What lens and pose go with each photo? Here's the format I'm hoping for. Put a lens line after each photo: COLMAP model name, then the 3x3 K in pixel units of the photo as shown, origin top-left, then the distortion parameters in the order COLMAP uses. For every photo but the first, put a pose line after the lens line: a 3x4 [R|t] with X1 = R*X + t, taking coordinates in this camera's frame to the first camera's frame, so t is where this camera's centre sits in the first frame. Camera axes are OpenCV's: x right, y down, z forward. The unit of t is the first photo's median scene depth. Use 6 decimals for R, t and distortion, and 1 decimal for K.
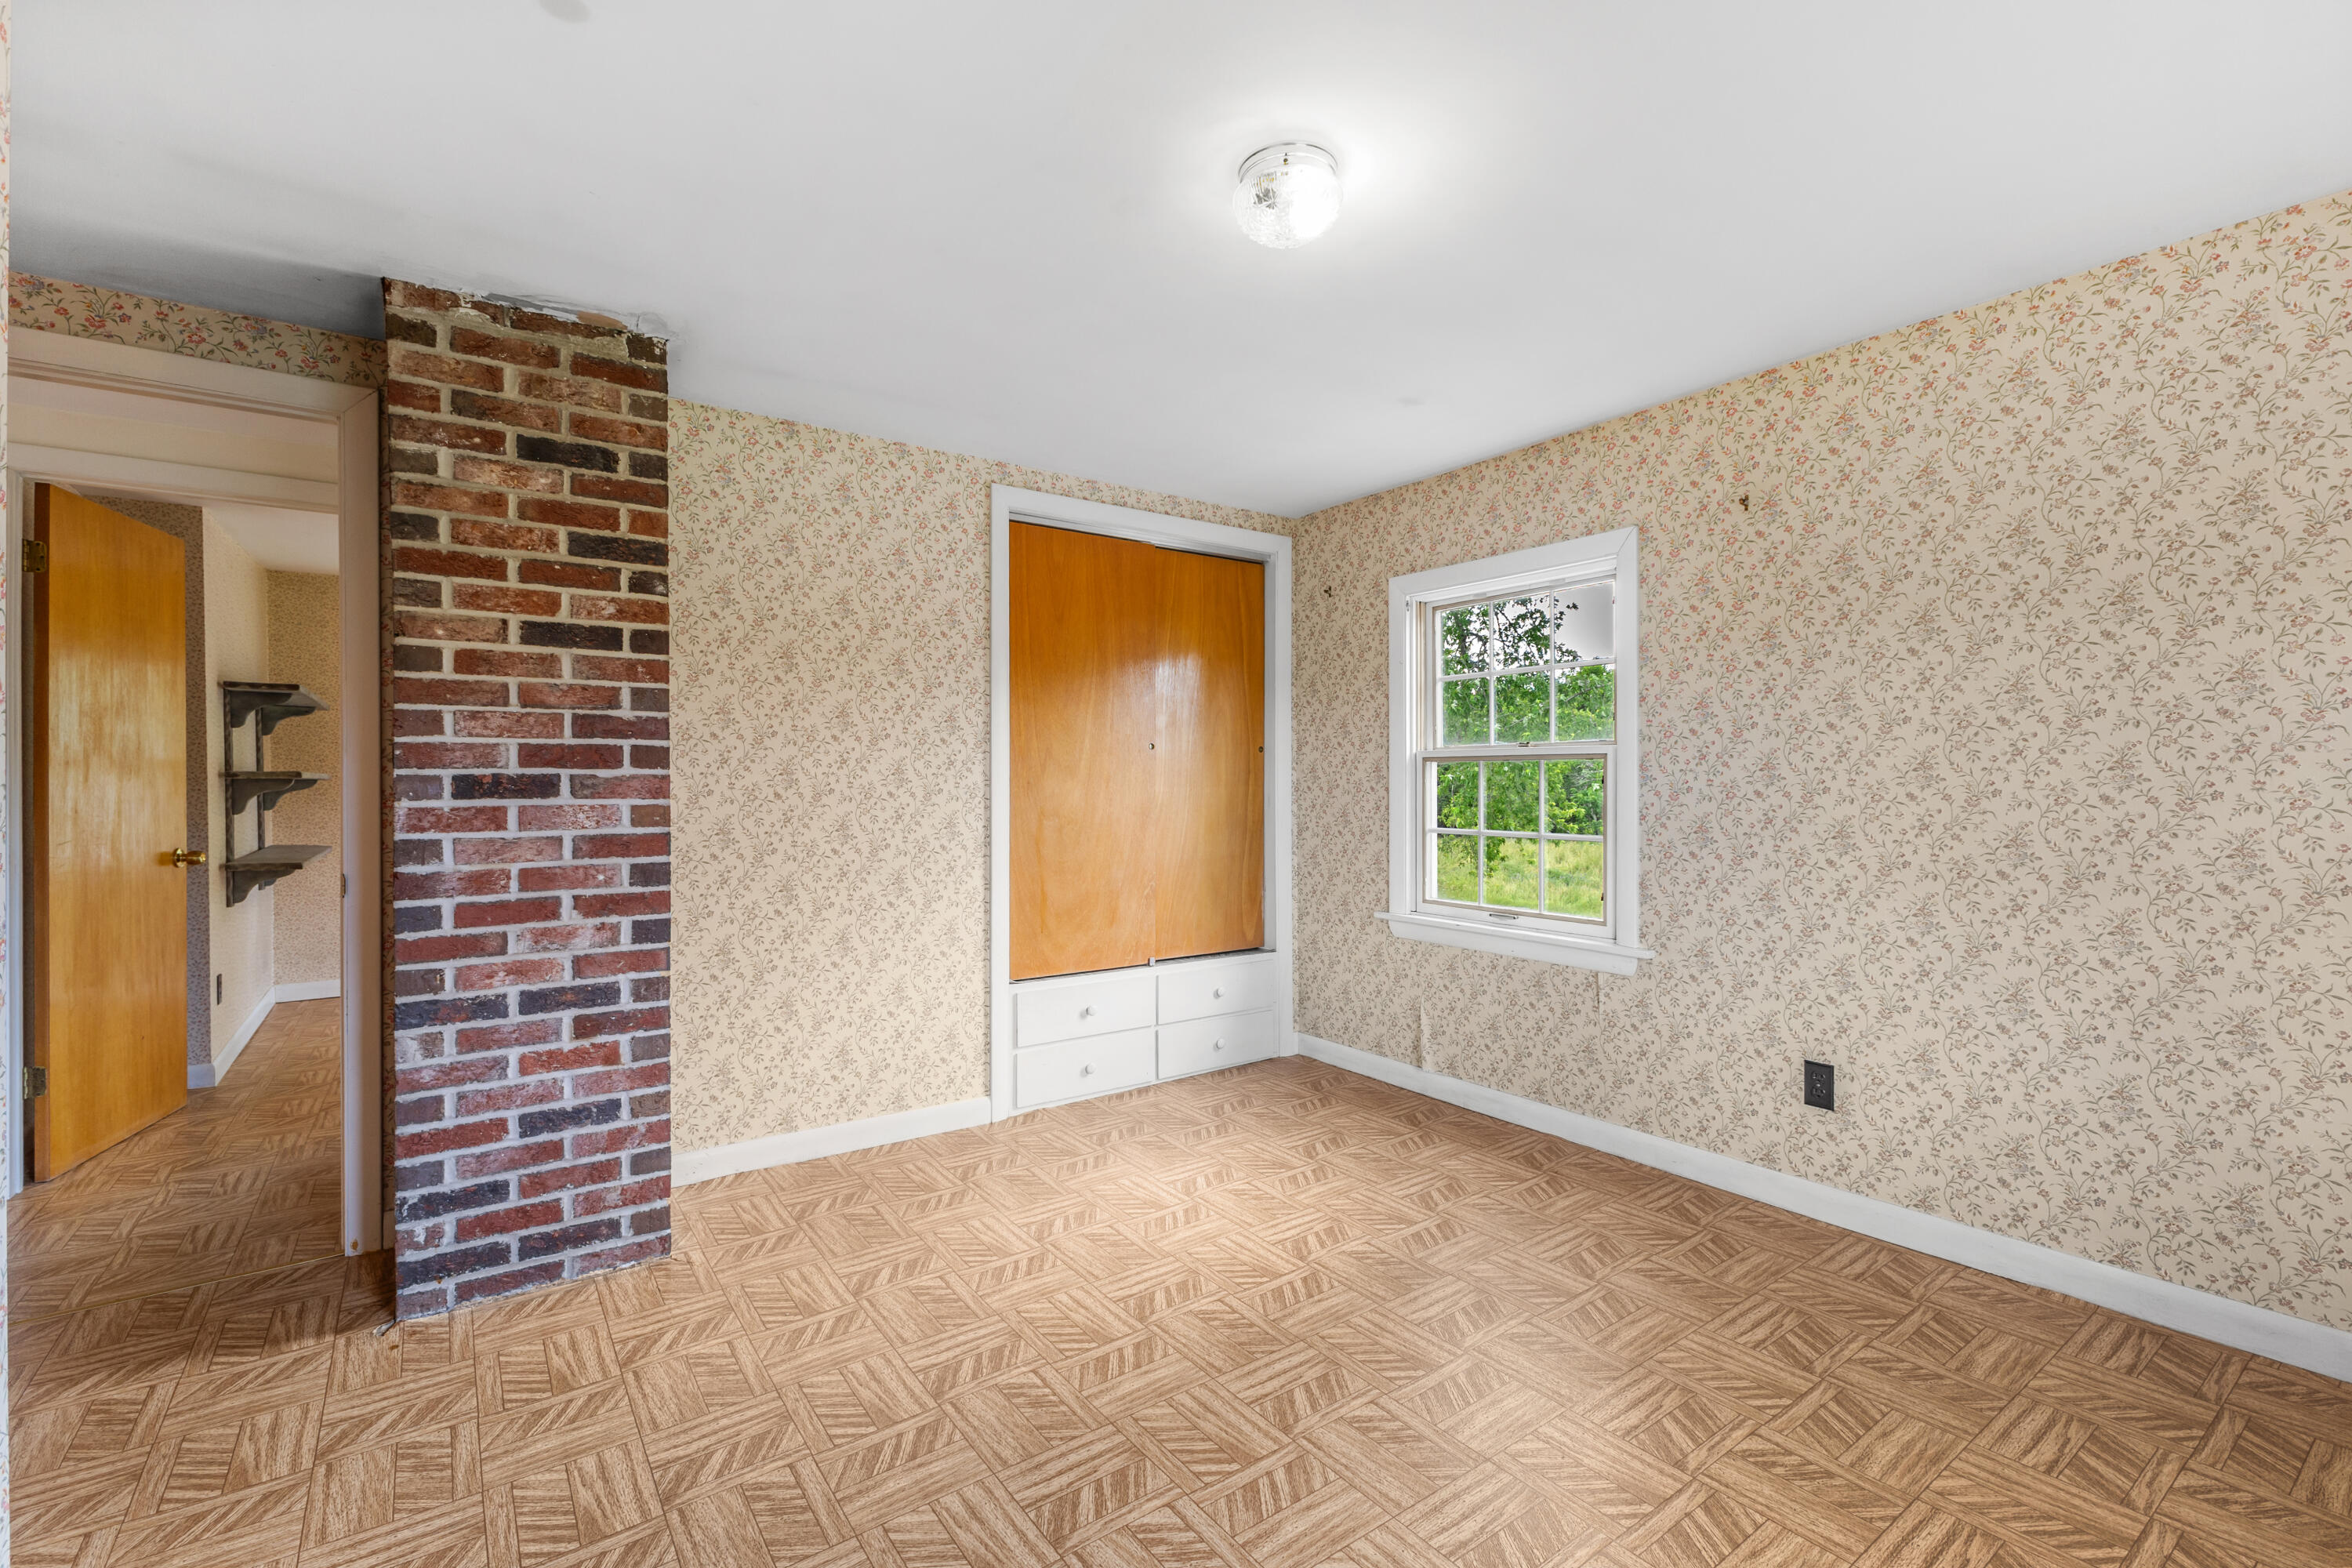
lens RADIAL K [[1014.8, 0, 1173.9], [0, 1014.8, 775.7], [0, 0, 1]] dist [0.002821, 0.000544]
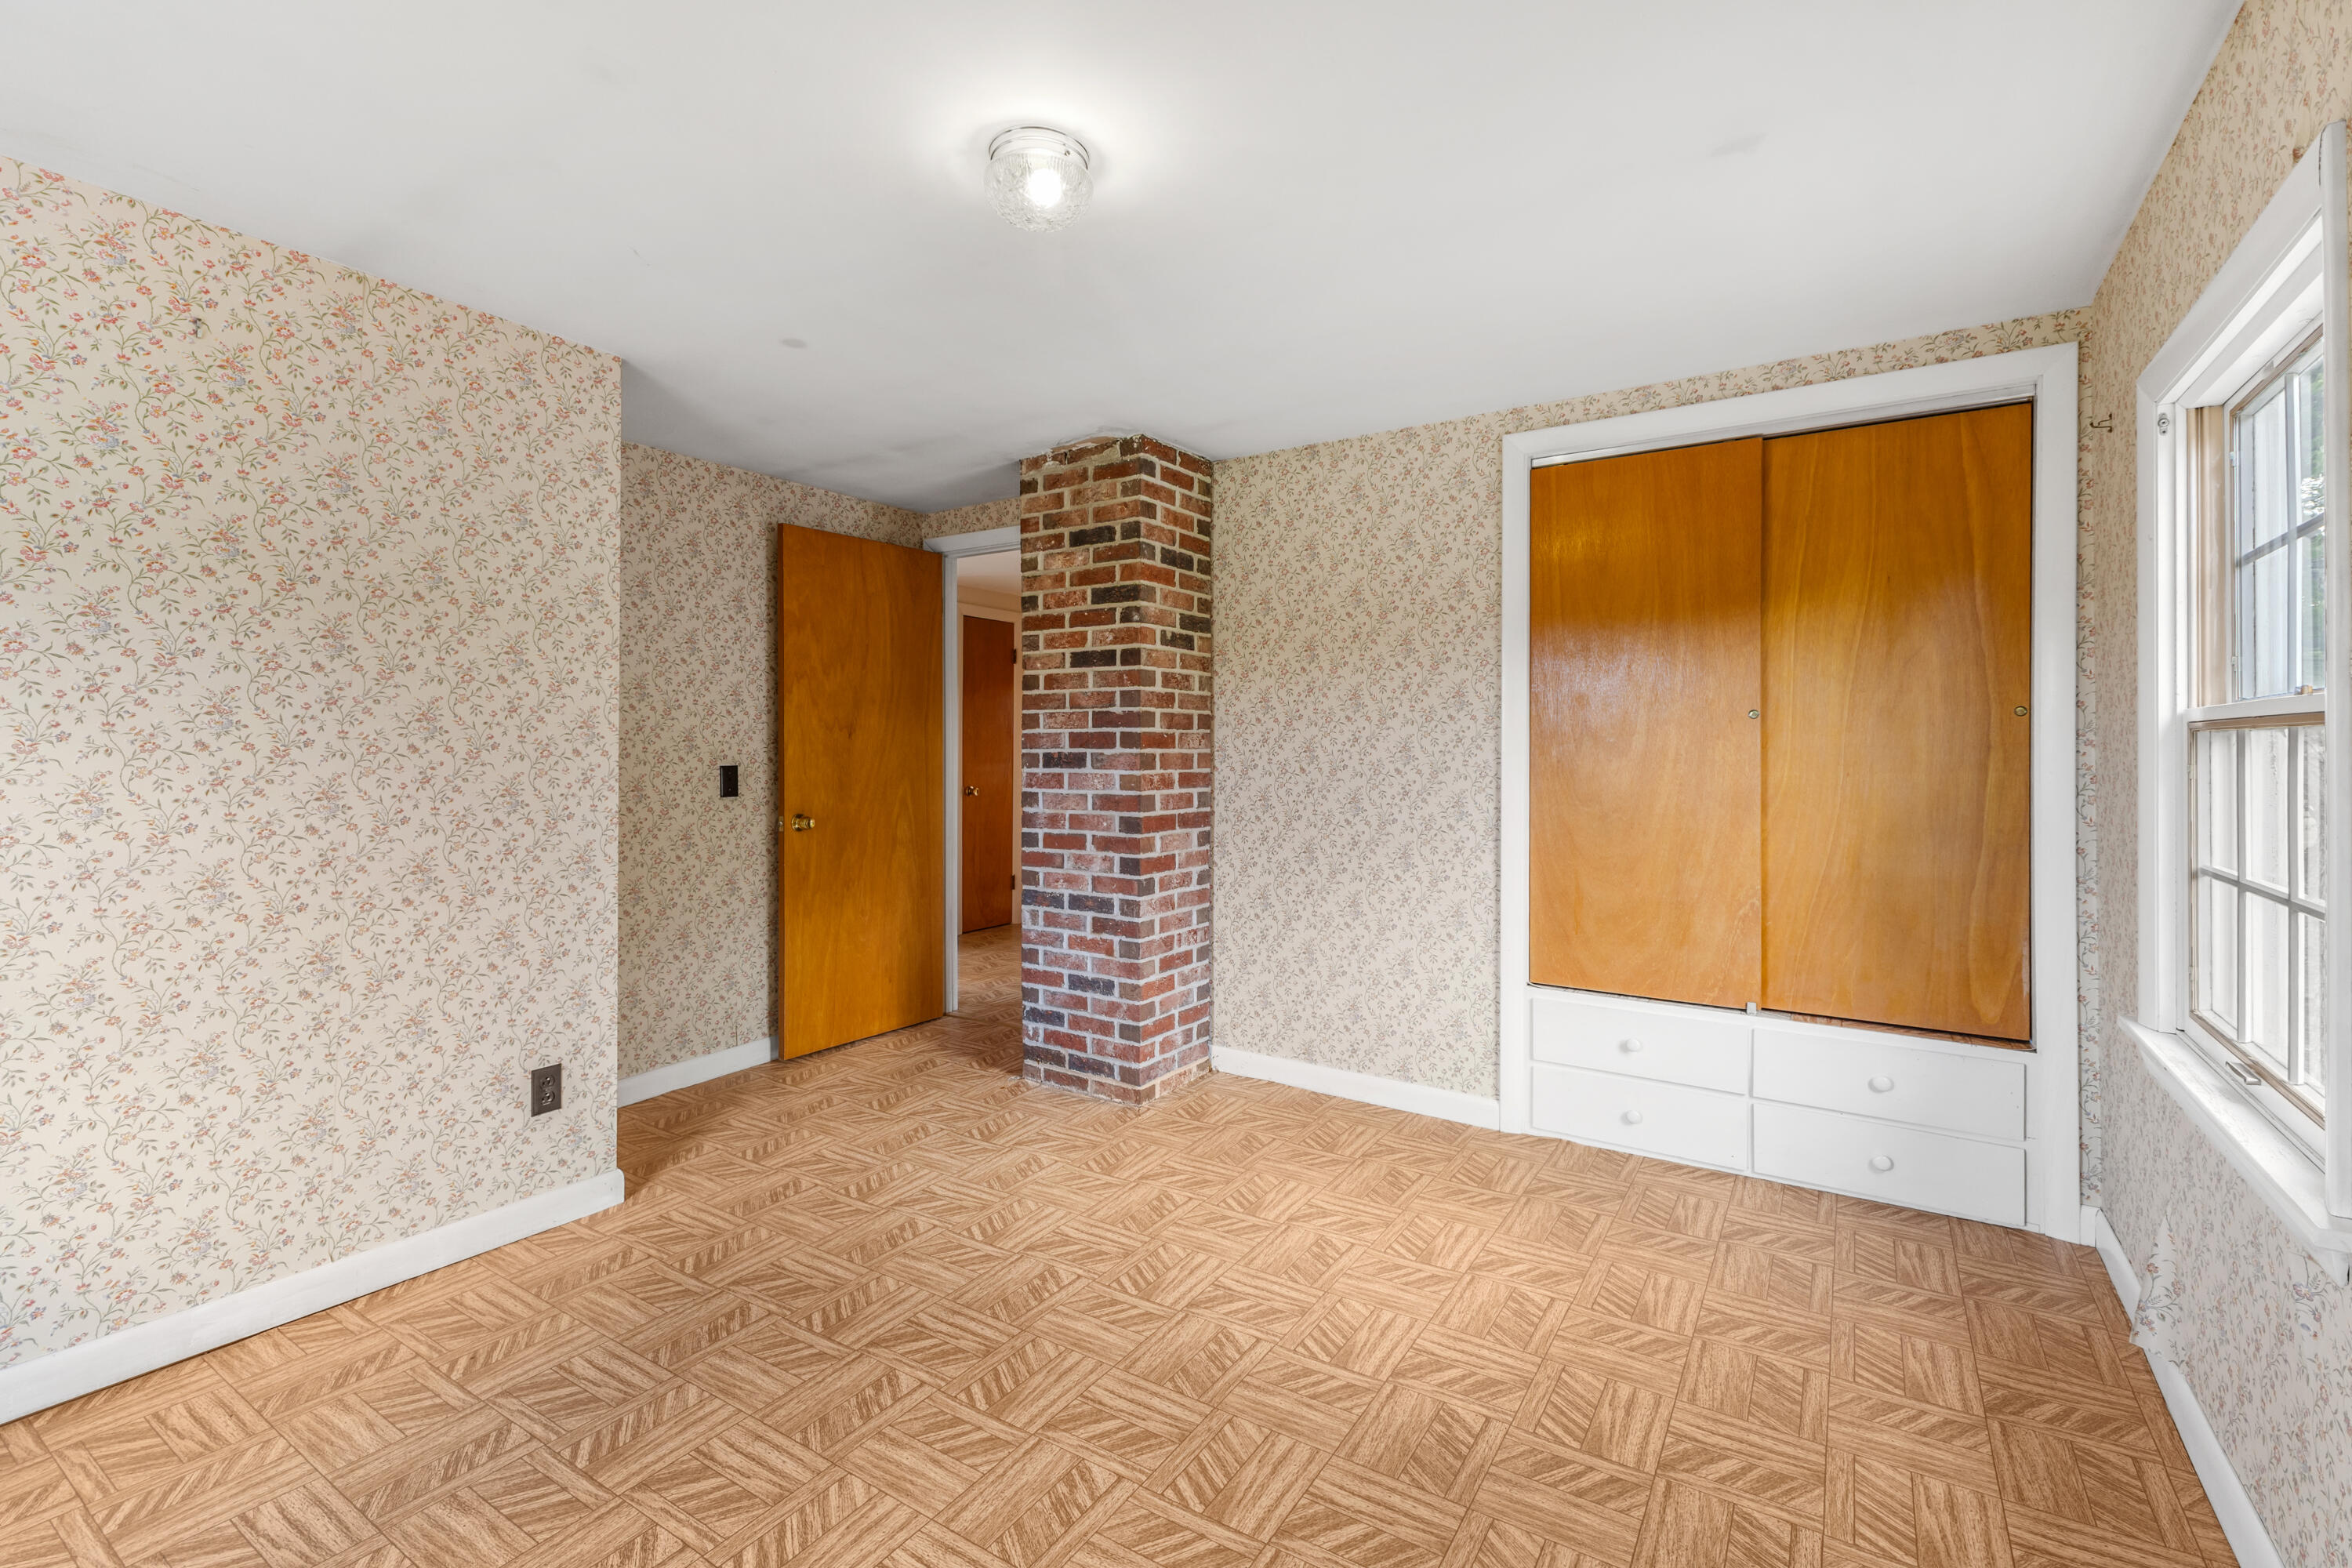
lens RADIAL K [[1034.4, 0, 1233.5], [0, 1034.4, 737.8], [0, 0, 1]] dist [0.016507, -0.004514]
pose [[0.383526, -0.006588, -0.923507, 0.864569], [0.001834, 0.999978, -0.006372, -0.012510], [0.923528, 0.000750, 0.383530, 0.603460]]
